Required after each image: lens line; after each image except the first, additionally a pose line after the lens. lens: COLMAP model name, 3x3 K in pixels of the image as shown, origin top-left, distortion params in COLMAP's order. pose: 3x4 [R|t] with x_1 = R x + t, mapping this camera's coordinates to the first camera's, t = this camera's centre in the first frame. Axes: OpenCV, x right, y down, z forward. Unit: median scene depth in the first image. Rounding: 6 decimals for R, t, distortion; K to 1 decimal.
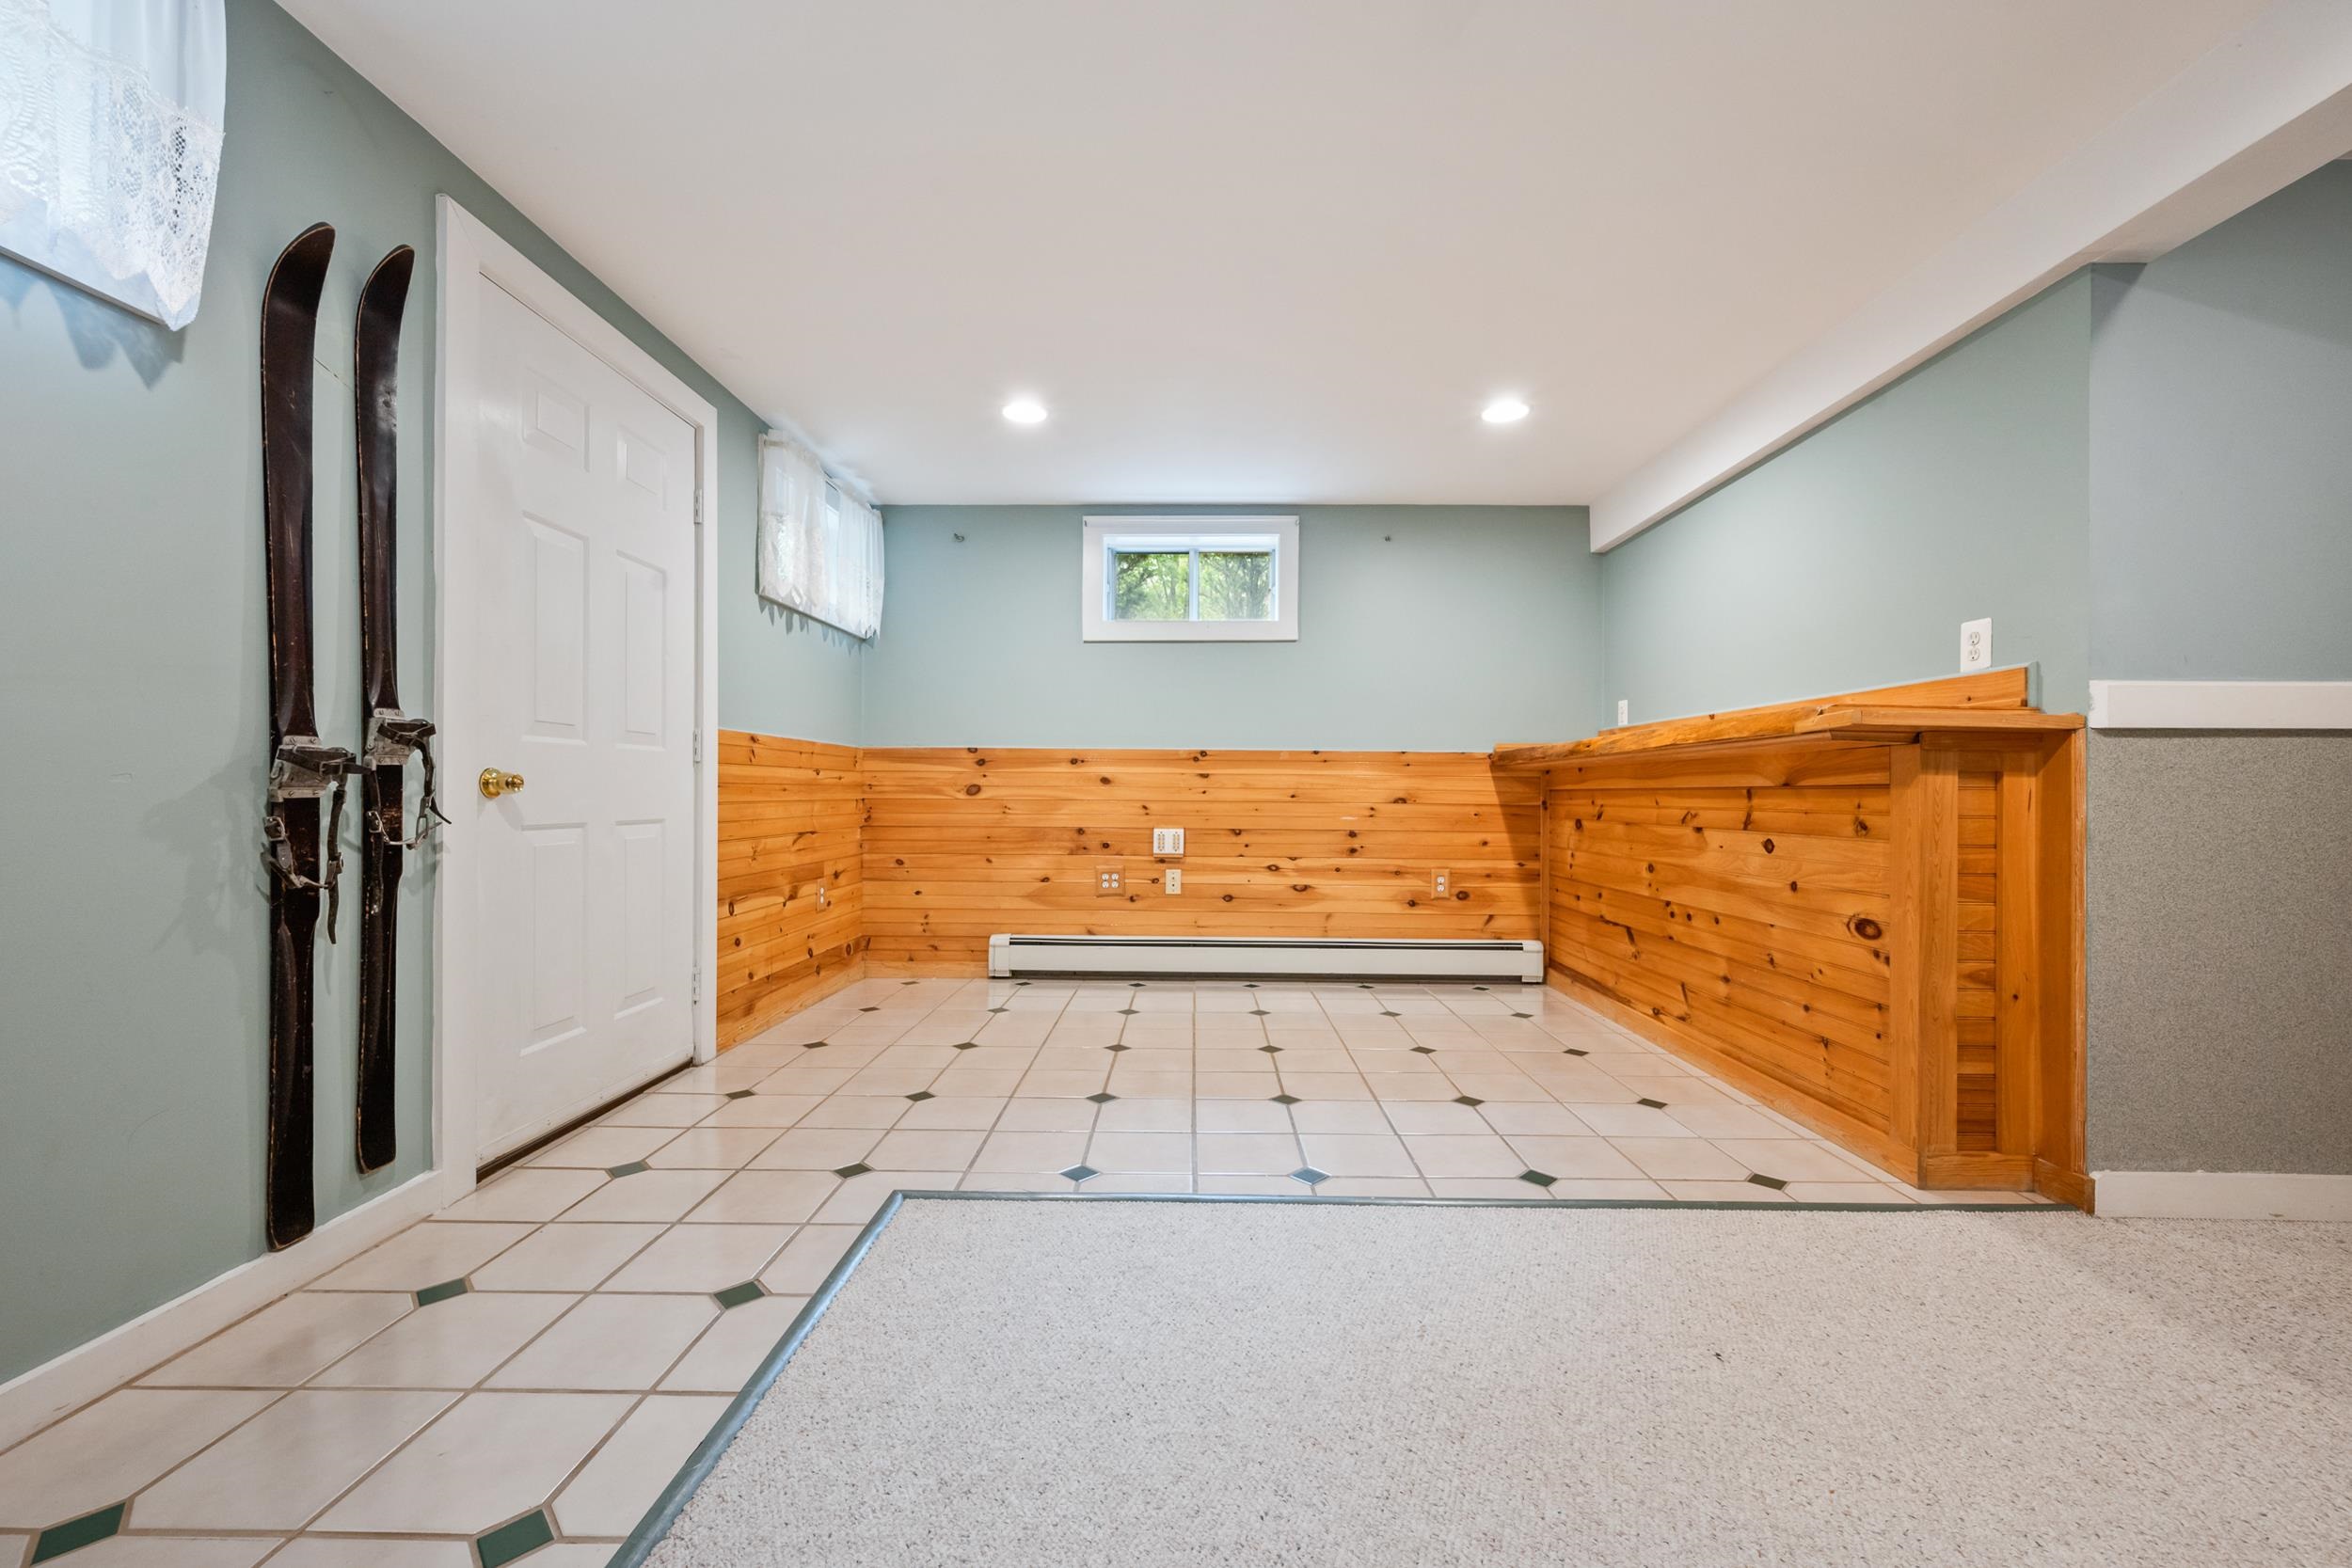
lens RADIAL K [[933.7, 0, 1176.0], [0, 933.7, 784.0], [0, 0, 1]] dist [0.000296, 0.000033]
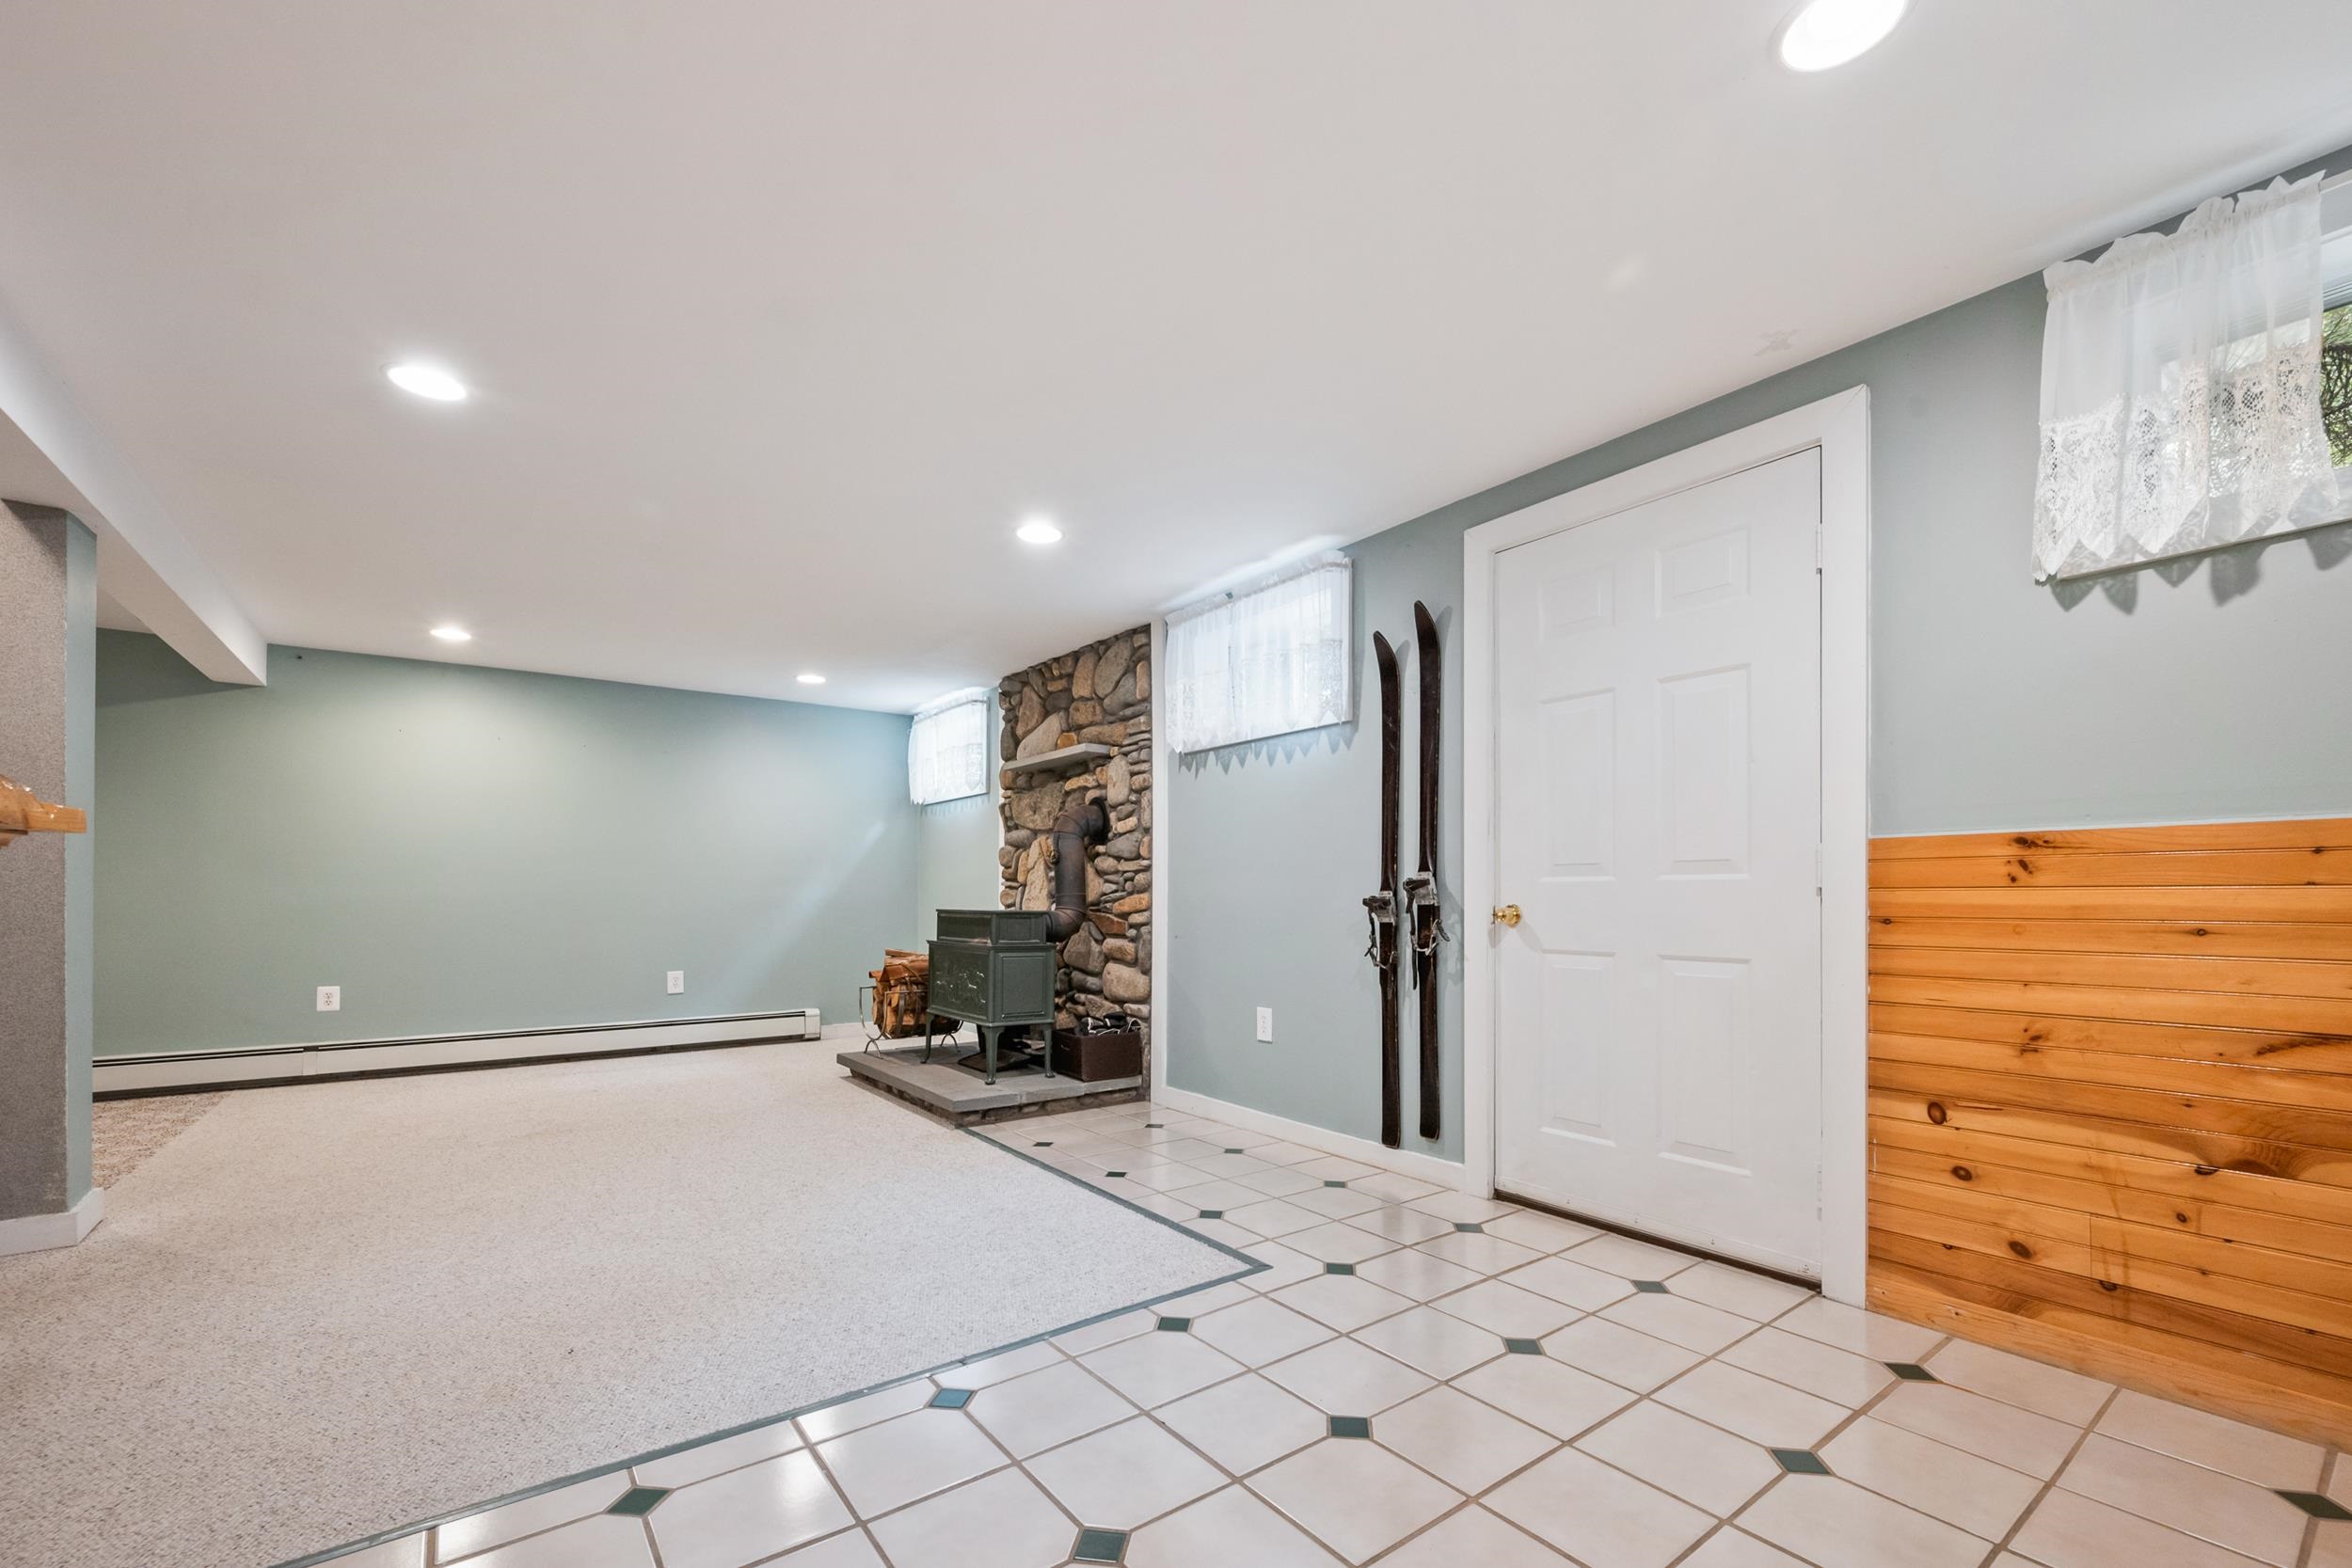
lens RADIAL K [[962.8, 0, 1182.4], [0, 962.8, 902.4], [0, 0, 1]] dist [-0.000228, -0.000018]
pose [[-0.789988, -0.001418, -0.613121, 0.490850], [0.003310, 0.999973, -0.006577, -0.012057], [0.613114, -0.007225, -0.789961, 1.761537]]
